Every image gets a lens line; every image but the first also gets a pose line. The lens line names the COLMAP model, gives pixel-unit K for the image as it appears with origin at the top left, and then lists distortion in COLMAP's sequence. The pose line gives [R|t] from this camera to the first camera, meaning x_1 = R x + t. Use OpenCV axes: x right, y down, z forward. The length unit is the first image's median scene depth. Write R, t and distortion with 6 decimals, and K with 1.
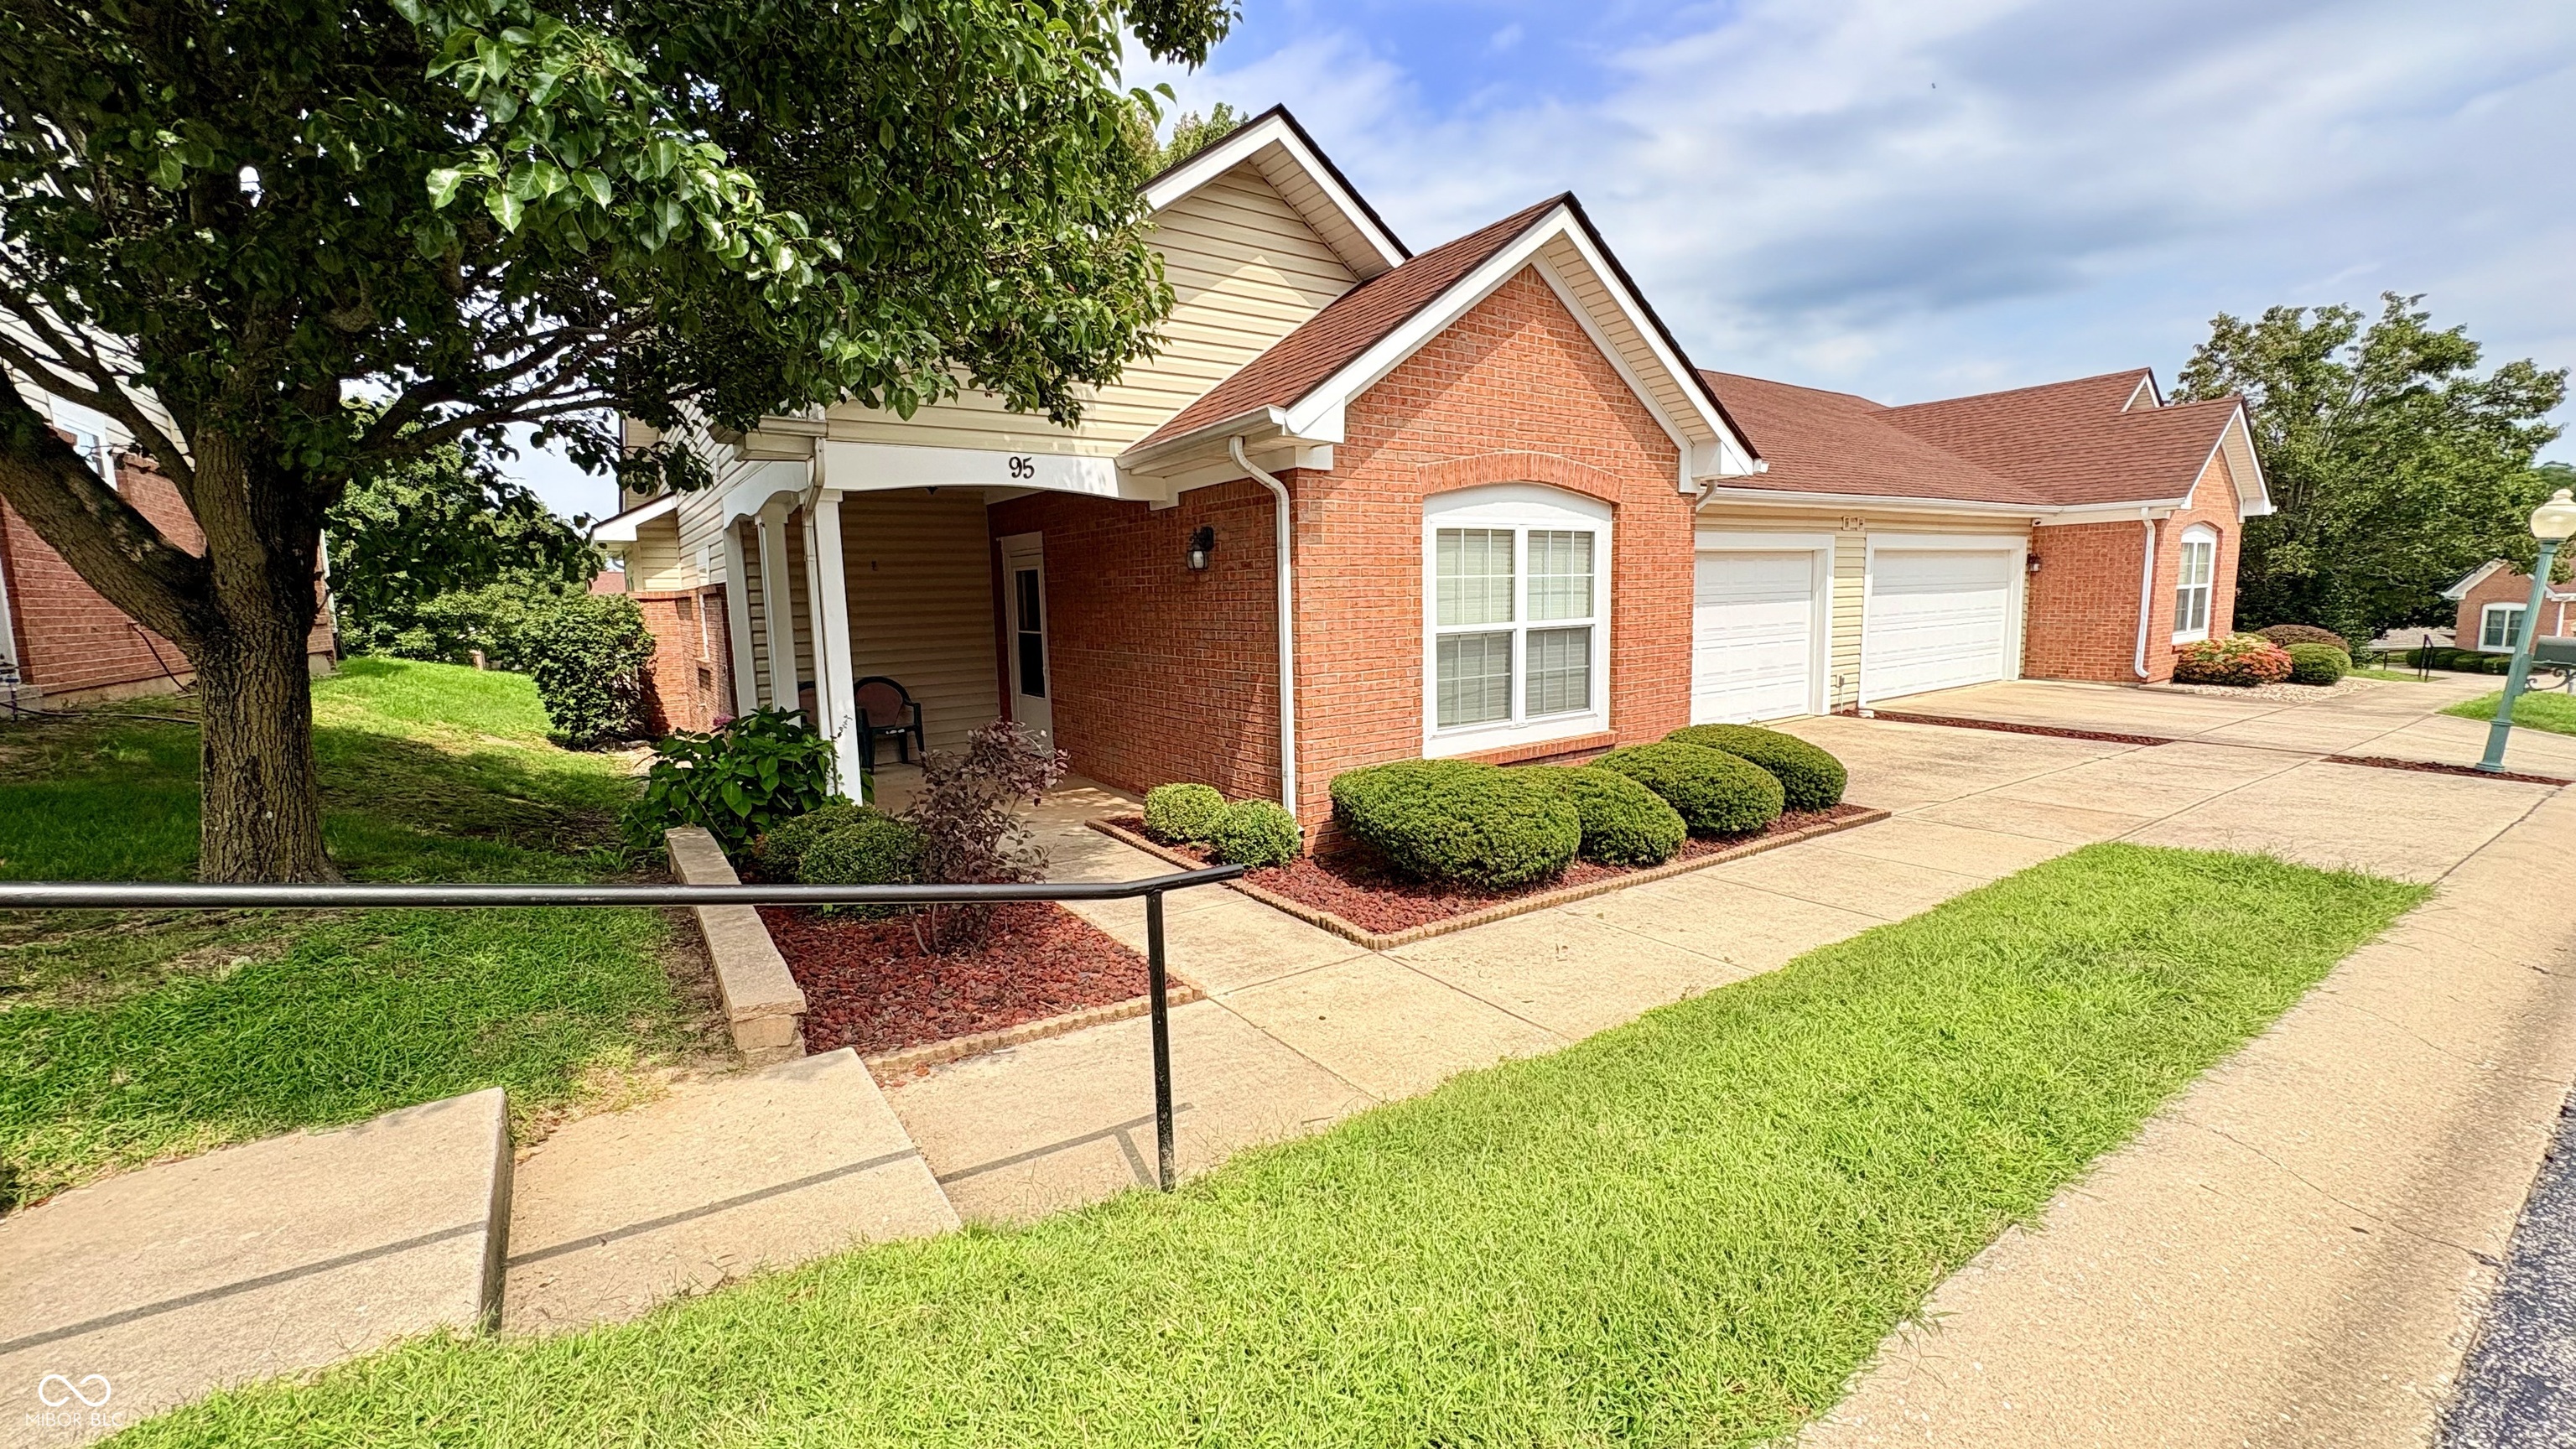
lens RADIAL K [[1020.4, 0, 1288.0], [0, 1020.4, 724.5], [0, 0, 1]] dist [-0.001684, 0.000188]
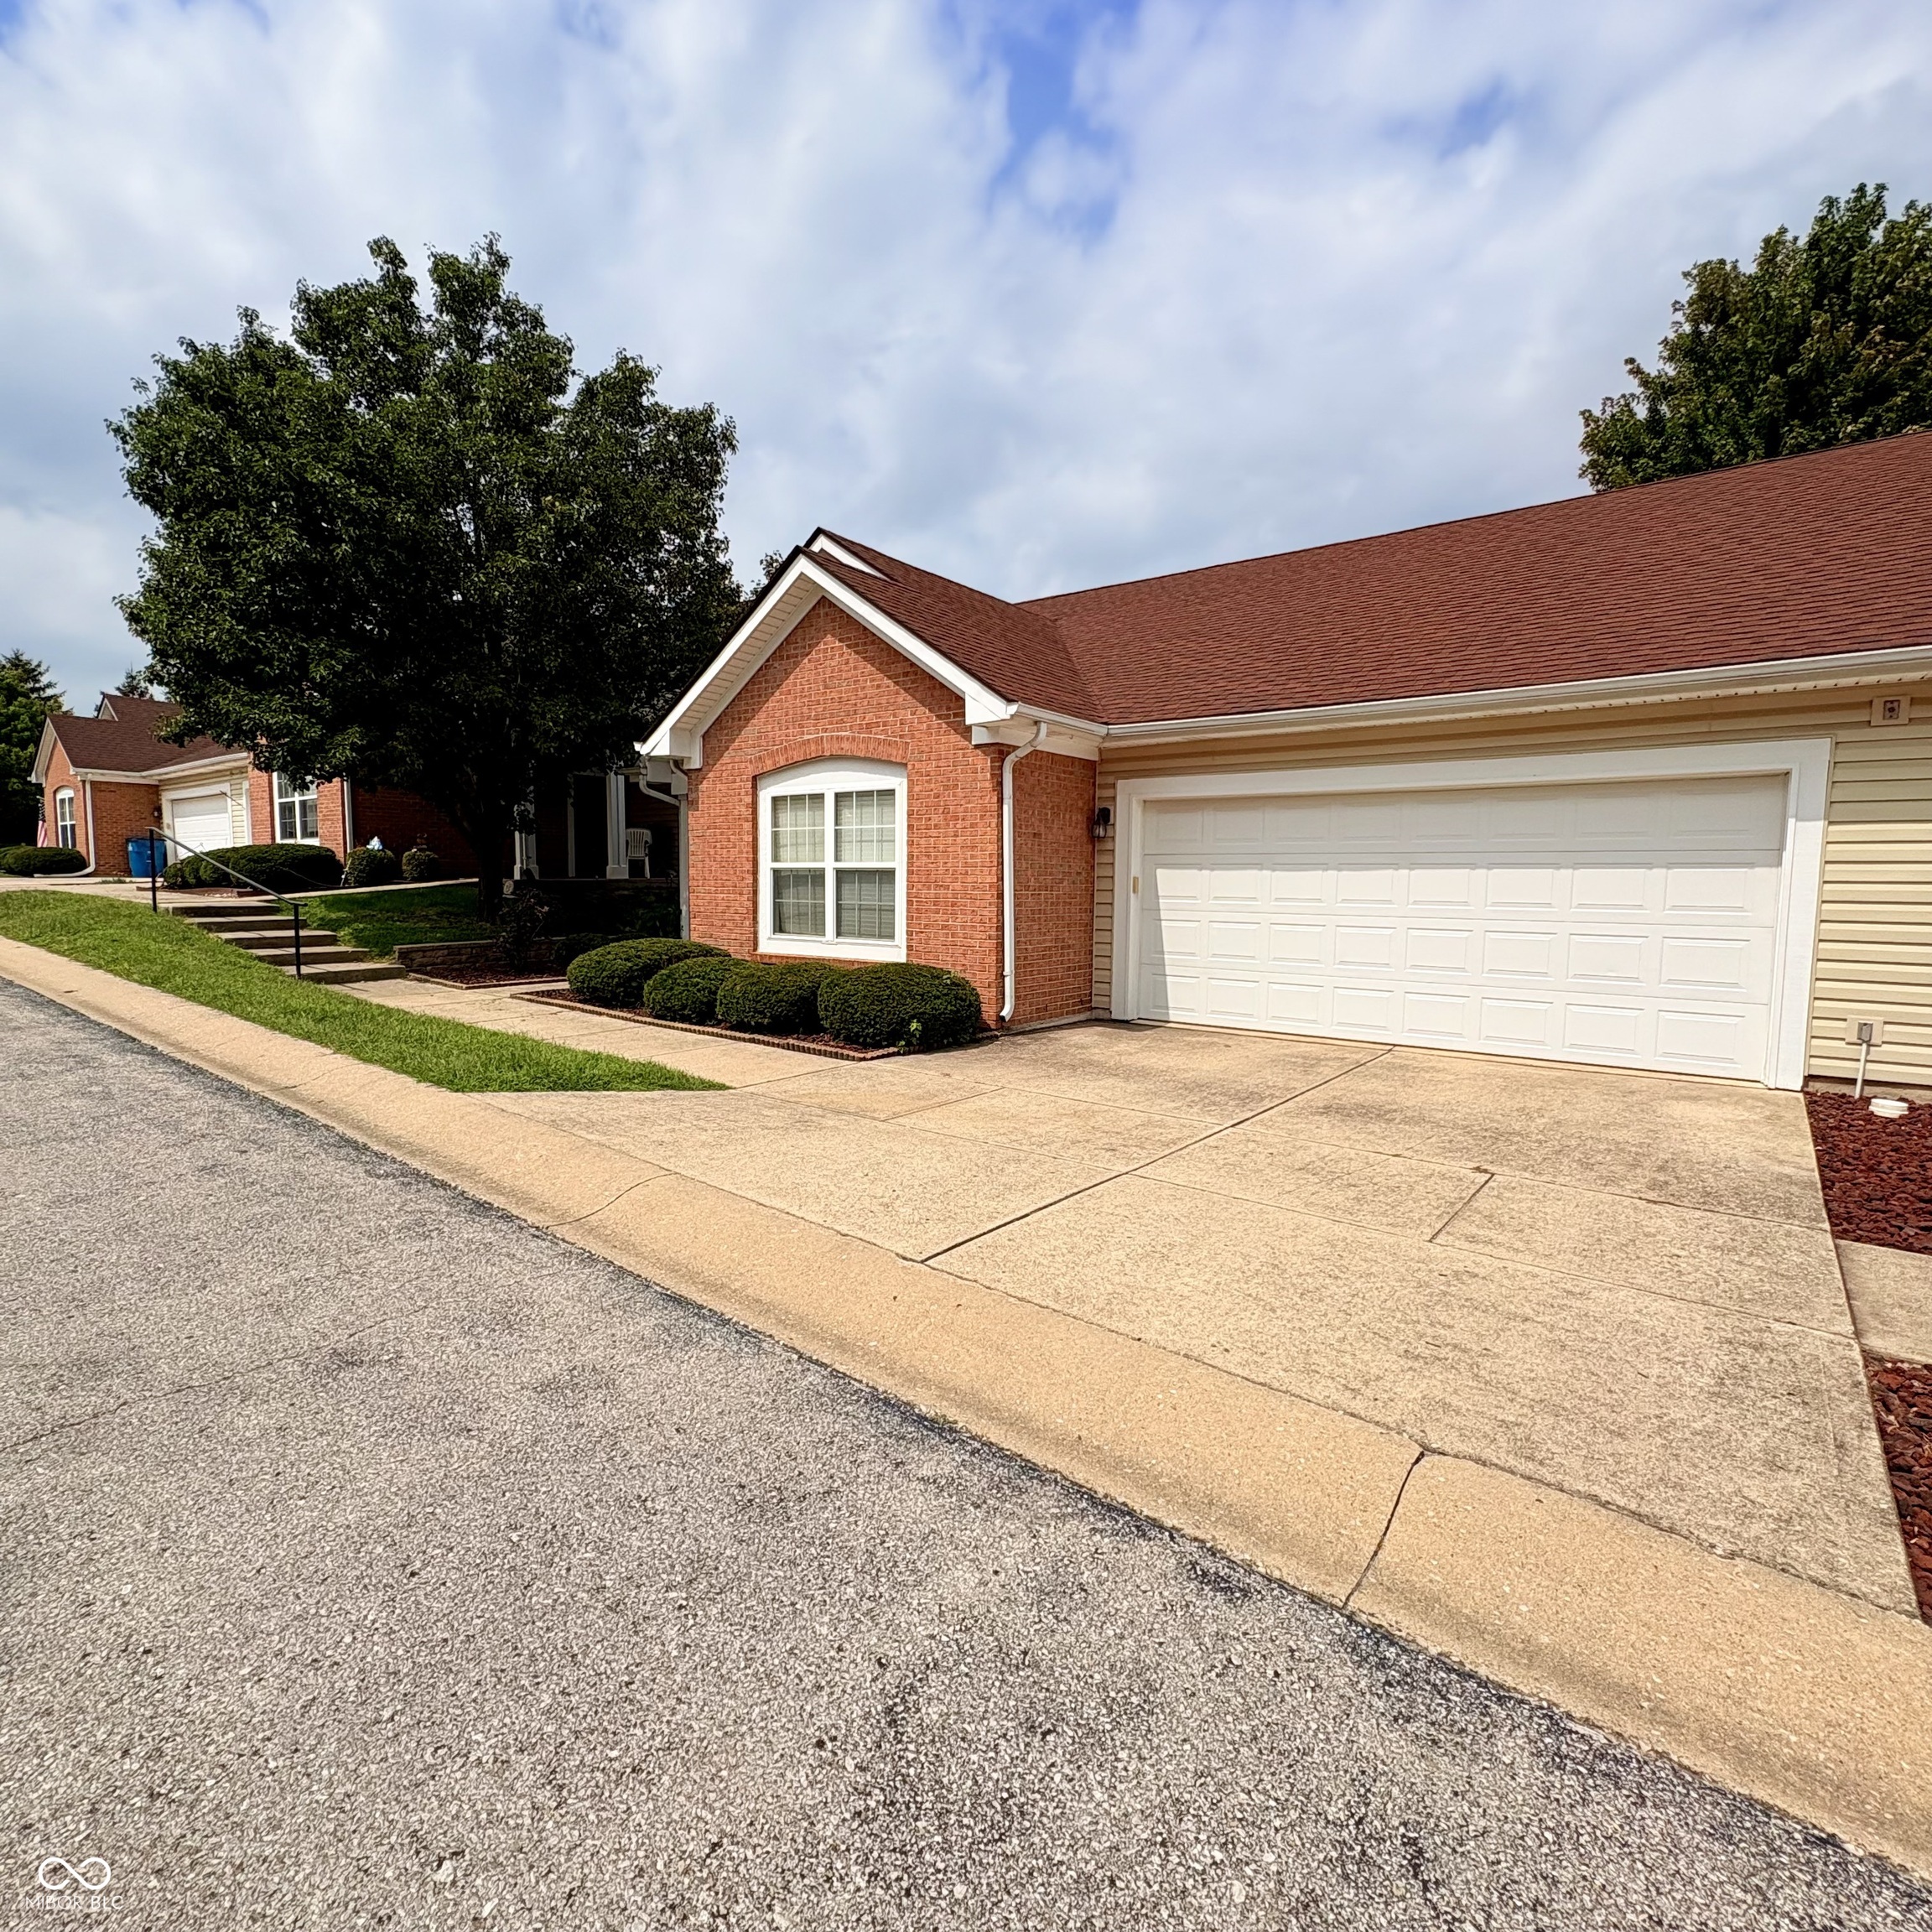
lens RADIAL K [[1022.8, 0, 966.0], [0, 1022.8, 966.0], [0, 0, 1]] dist [-0.001298, 0.000973]
pose [[0.299733, 0.107193, -0.947982, 1.557364], [-0.141597, 0.987661, 0.066909, -0.083448], [0.943457, 0.114176, 0.311213, 0.780143]]
